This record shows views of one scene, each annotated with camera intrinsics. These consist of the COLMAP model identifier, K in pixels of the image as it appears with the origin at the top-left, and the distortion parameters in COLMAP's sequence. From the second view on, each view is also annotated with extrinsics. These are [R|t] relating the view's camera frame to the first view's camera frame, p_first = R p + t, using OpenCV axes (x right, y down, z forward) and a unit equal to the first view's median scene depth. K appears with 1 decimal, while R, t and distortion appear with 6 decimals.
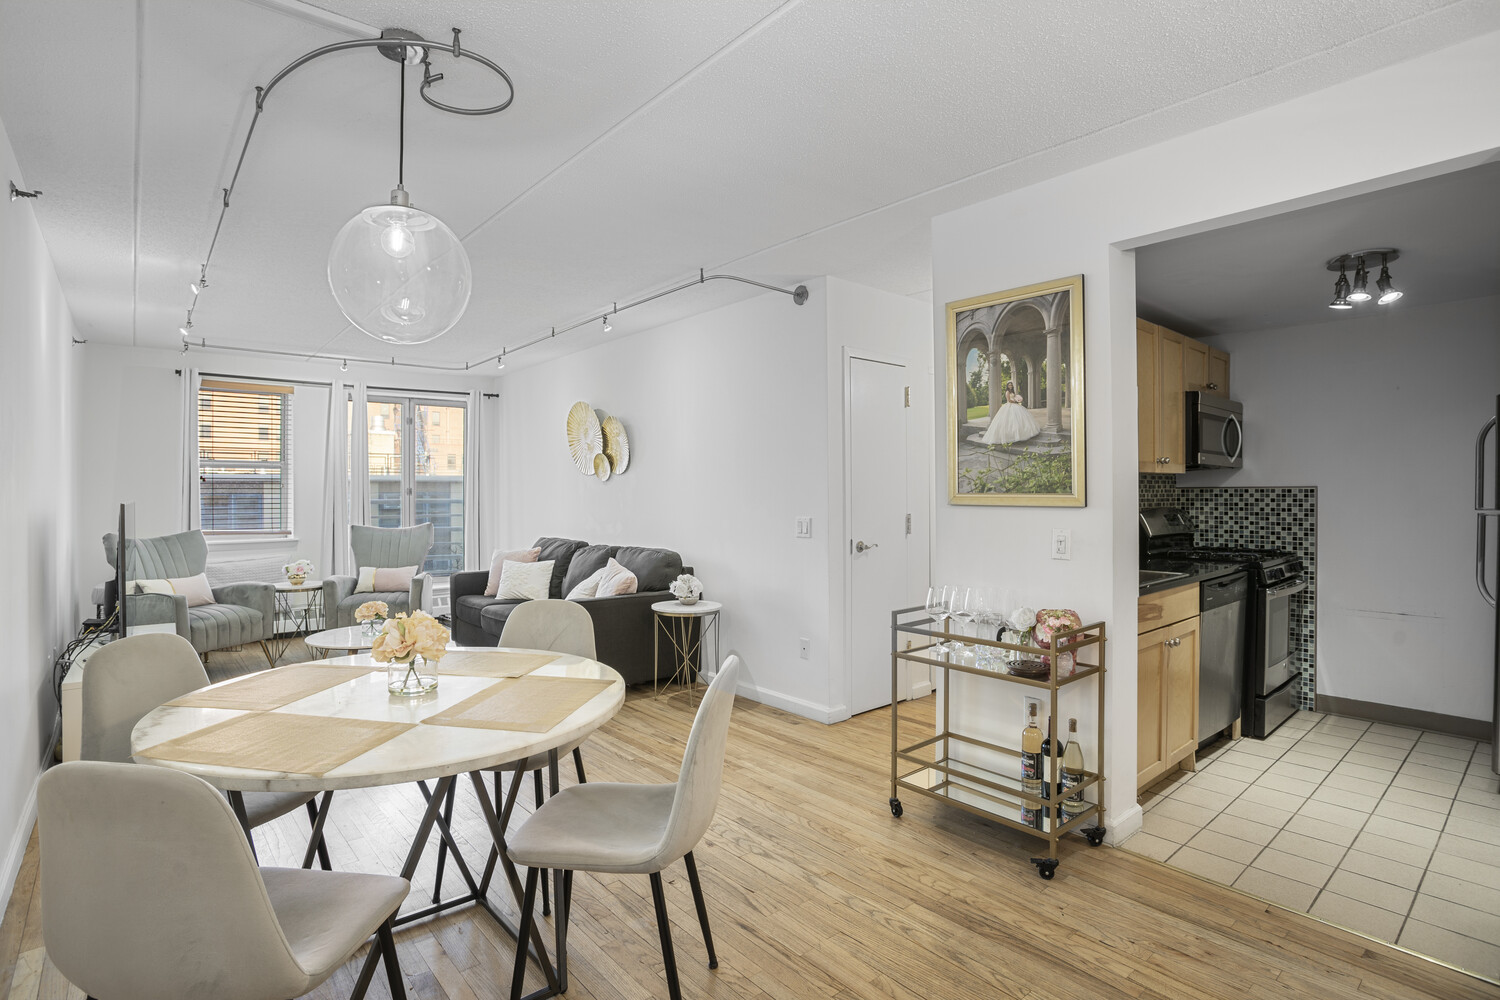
lens RADIAL K [[746.4, 0, 747.9], [0, 746.4, 490.3], [0, 0, 1]] dist [-0.079312, 0.040126]
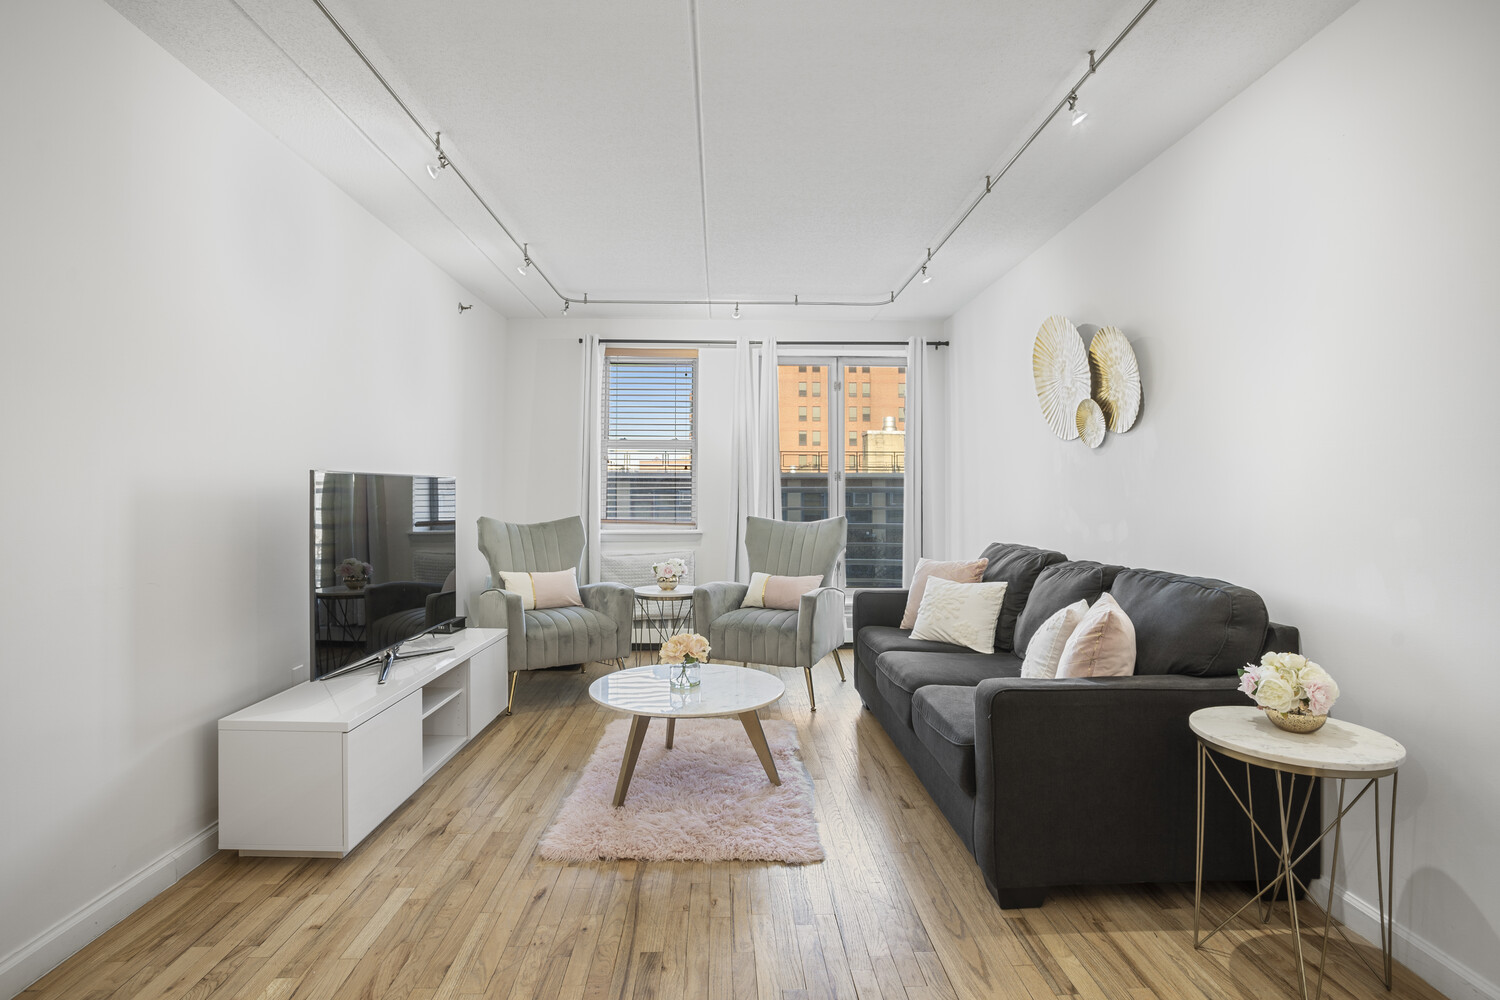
lens RADIAL K [[746.4, 0, 747.9], [0, 746.4, 490.3], [0, 0, 1]] dist [-0.079312, 0.040126]
pose [[0.786001, 0.003594, -0.618215, -0.059095], [-0.004079, 0.999991, 0.000628, 0.021719], [0.618212, 0.002028, 0.786009, 0.425368]]
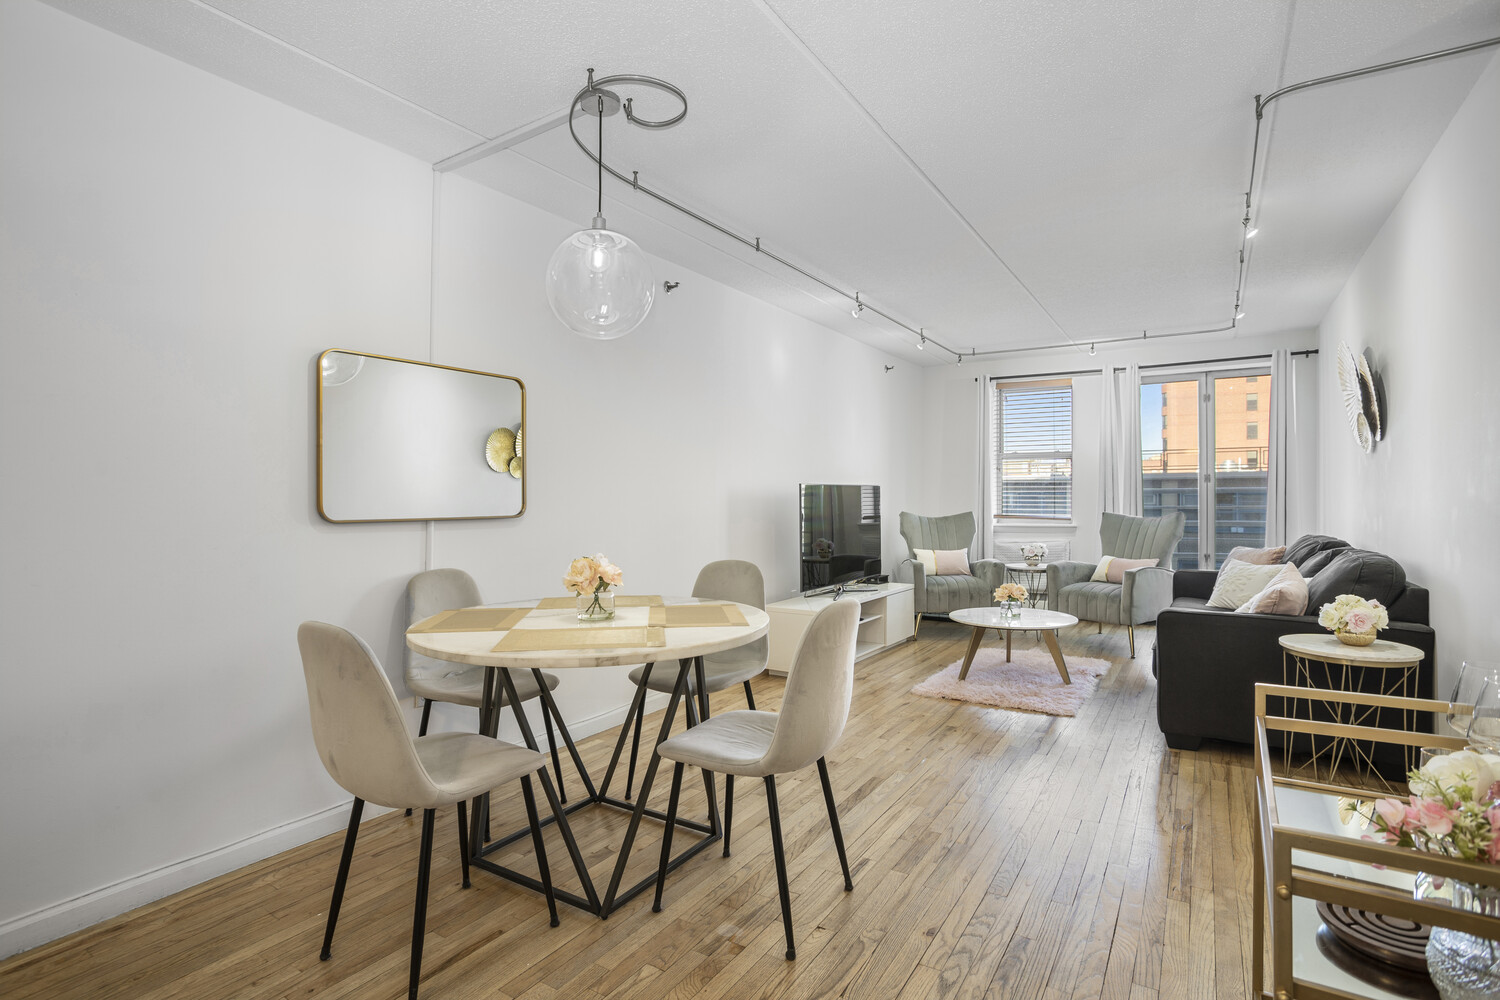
lens RADIAL K [[746.4, 0, 747.9], [0, 746.4, 490.3], [0, 0, 1]] dist [-0.079312, 0.040126]
pose [[0.299382, -0.005442, -0.954118, 0.273925], [0.005810, 0.999976, -0.003881, 0.021675], [0.954116, -0.004382, 0.299406, 0.288812]]
